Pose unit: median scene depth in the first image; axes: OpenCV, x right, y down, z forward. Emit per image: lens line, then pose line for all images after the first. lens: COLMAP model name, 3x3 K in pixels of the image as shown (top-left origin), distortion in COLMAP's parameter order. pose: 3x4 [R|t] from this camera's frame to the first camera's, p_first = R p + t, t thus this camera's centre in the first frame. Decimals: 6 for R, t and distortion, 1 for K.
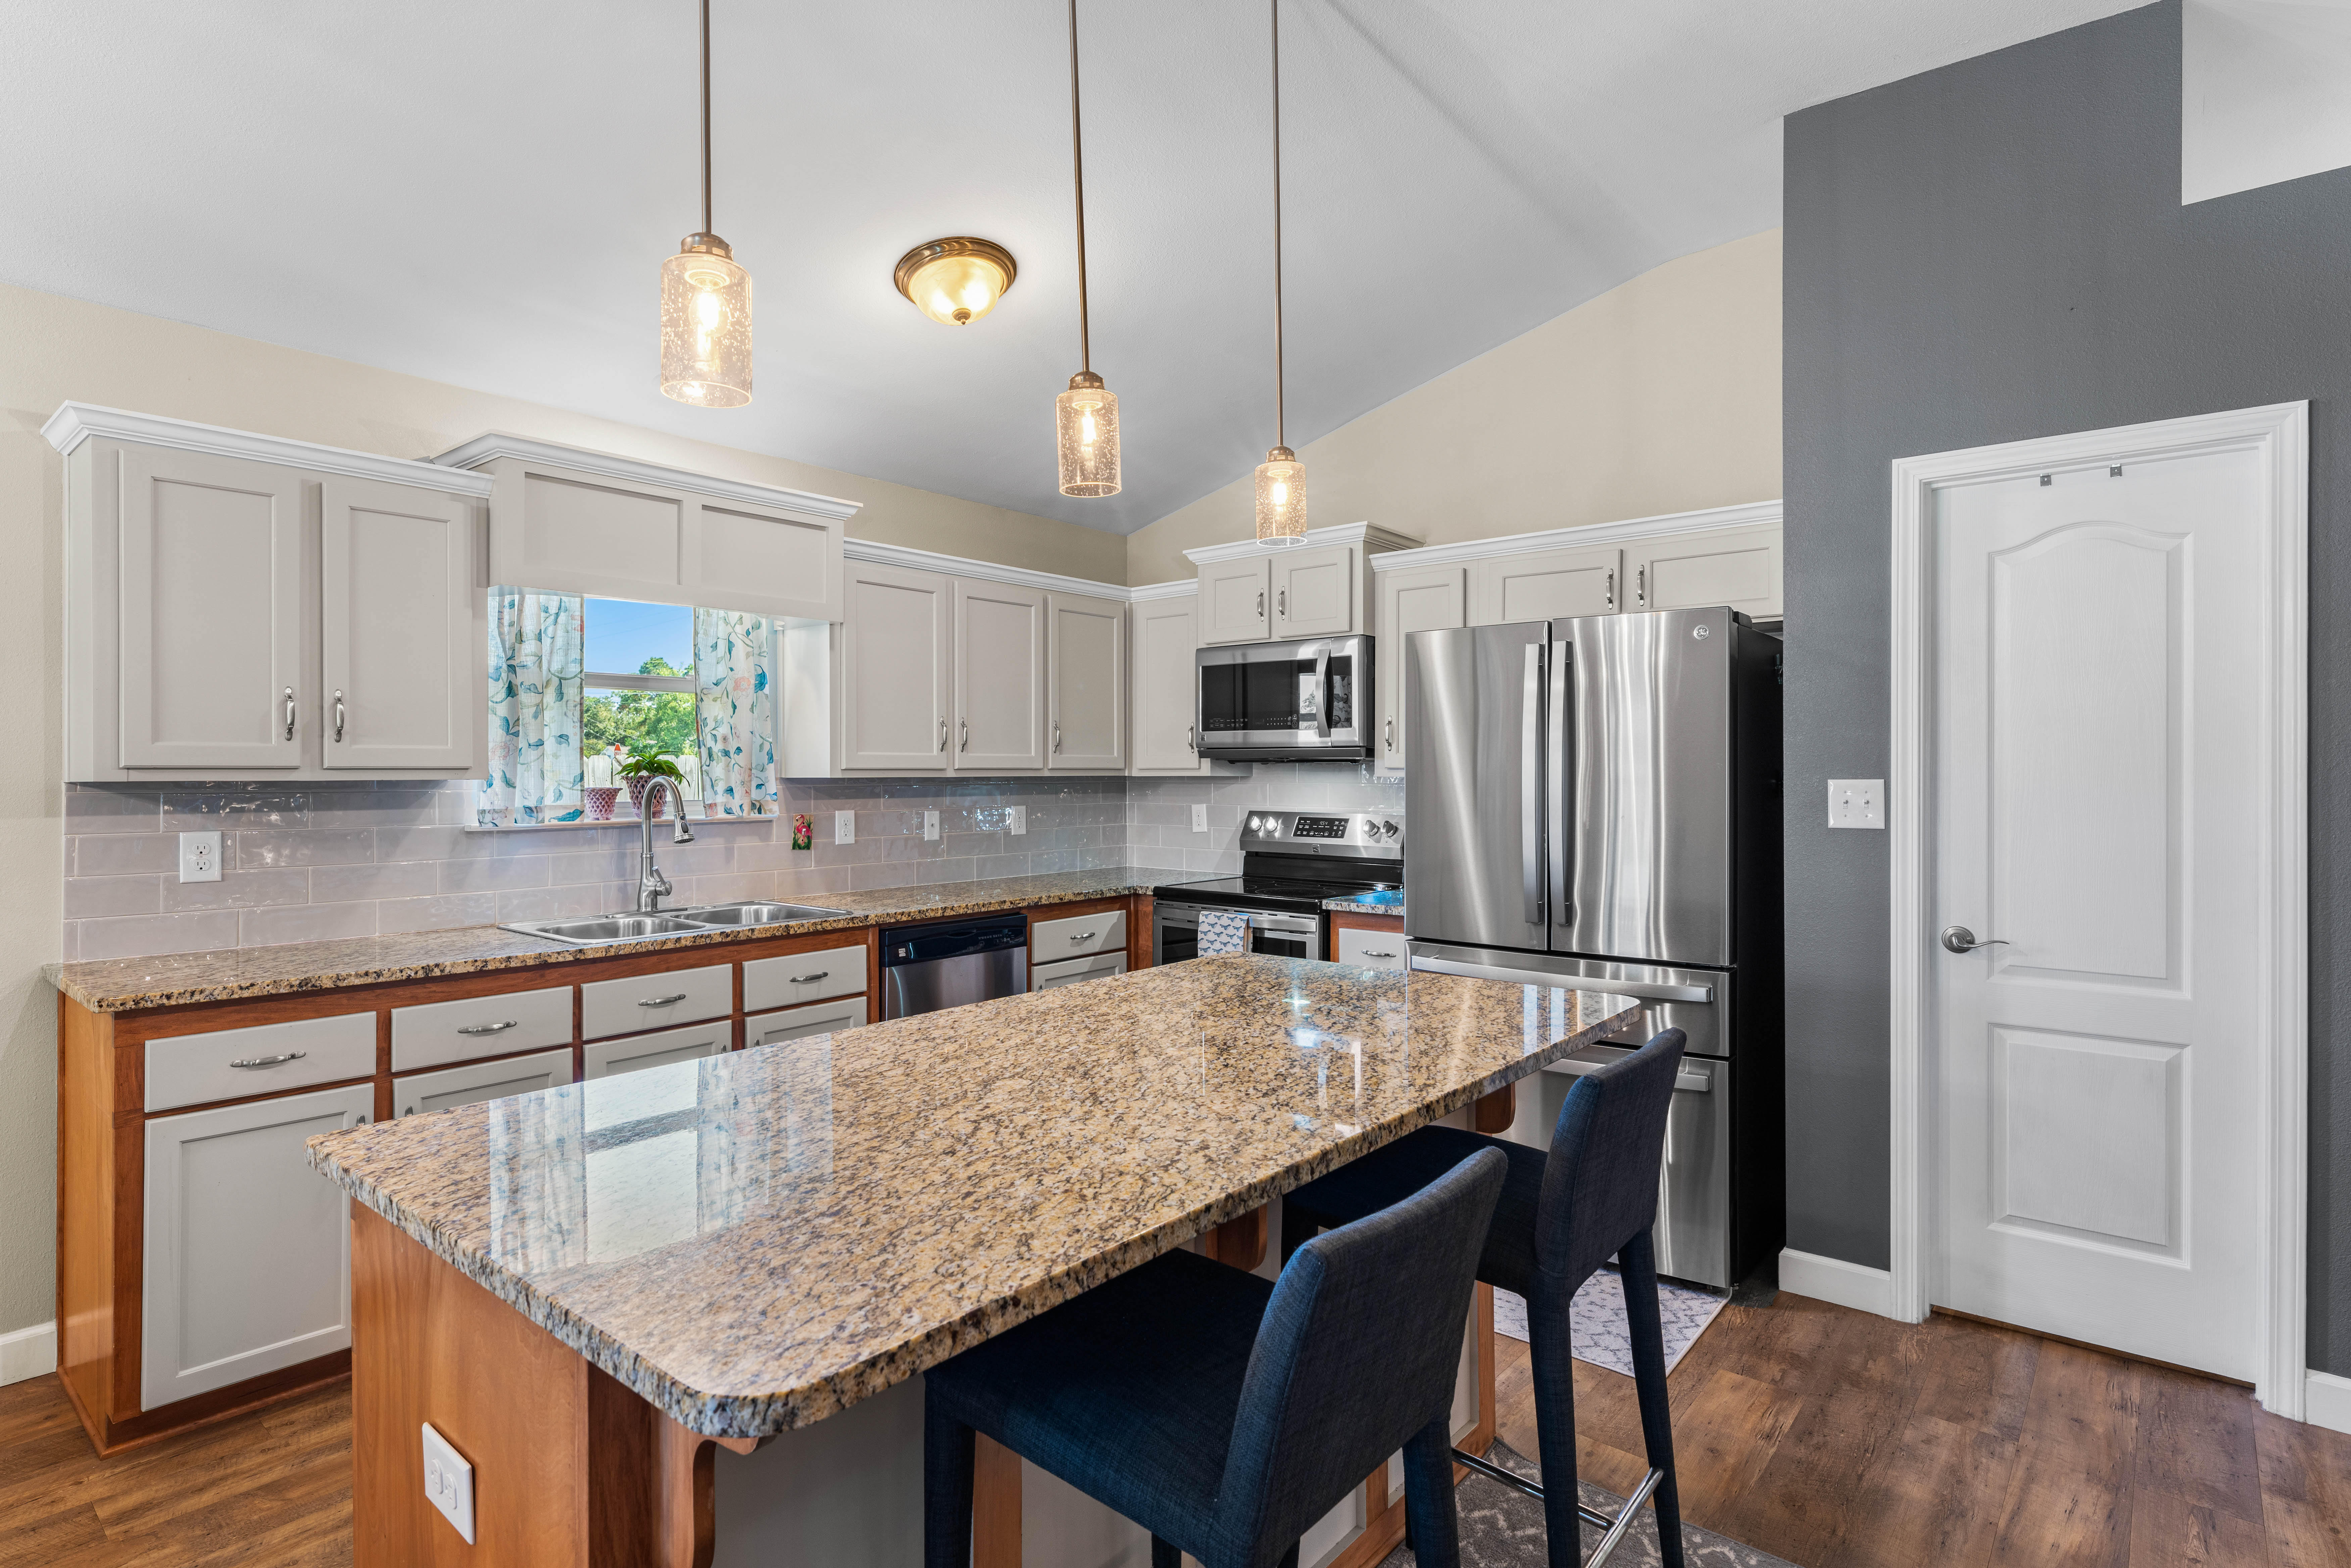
lens RADIAL K [[1184.1, 0, 1174.7], [0, 1184.1, 772.1], [0, 0, 1]] dist [0.003494, 0.000207]
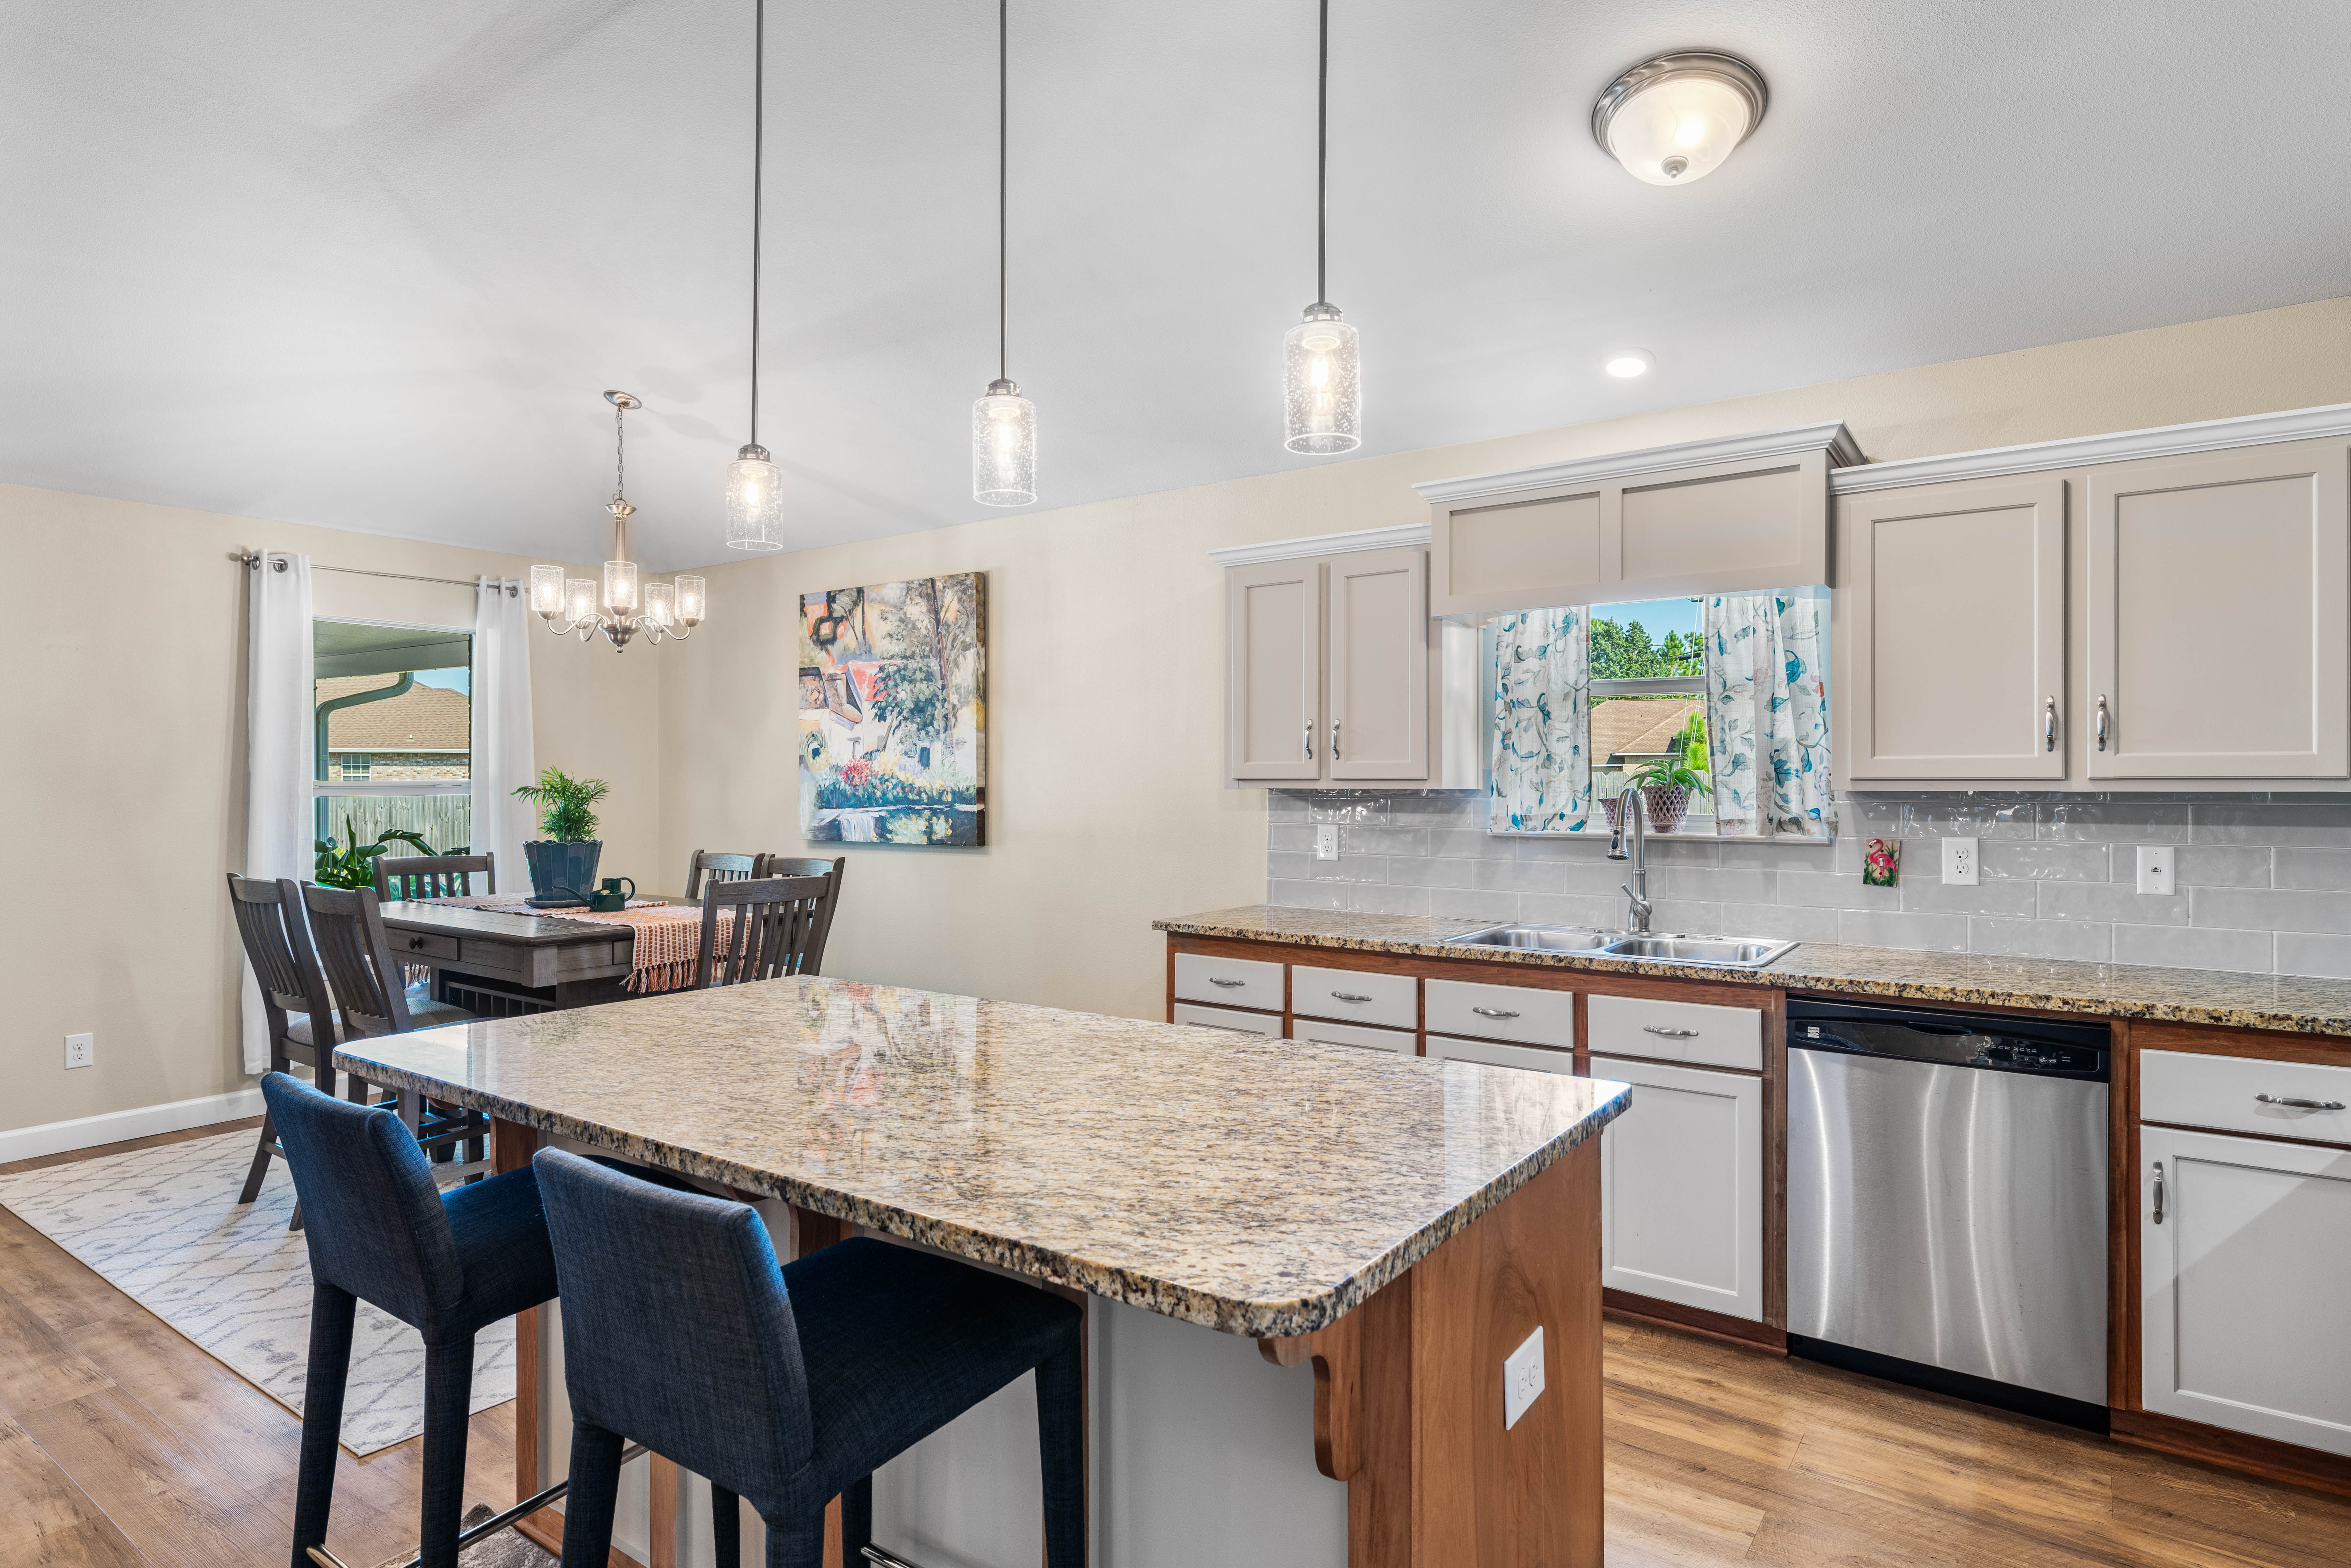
lens RADIAL K [[1252.2, 0, 1176.6], [0, 1252.2, 780.2], [0, 0, 1]] dist [0.001234, -0.000397]
pose [[0.077792, 0.000825, -0.996969, 0.510598], [0.000051, 1.000000, 0.000832, -0.002768], [0.996970, -0.000116, 0.077792, 0.559406]]
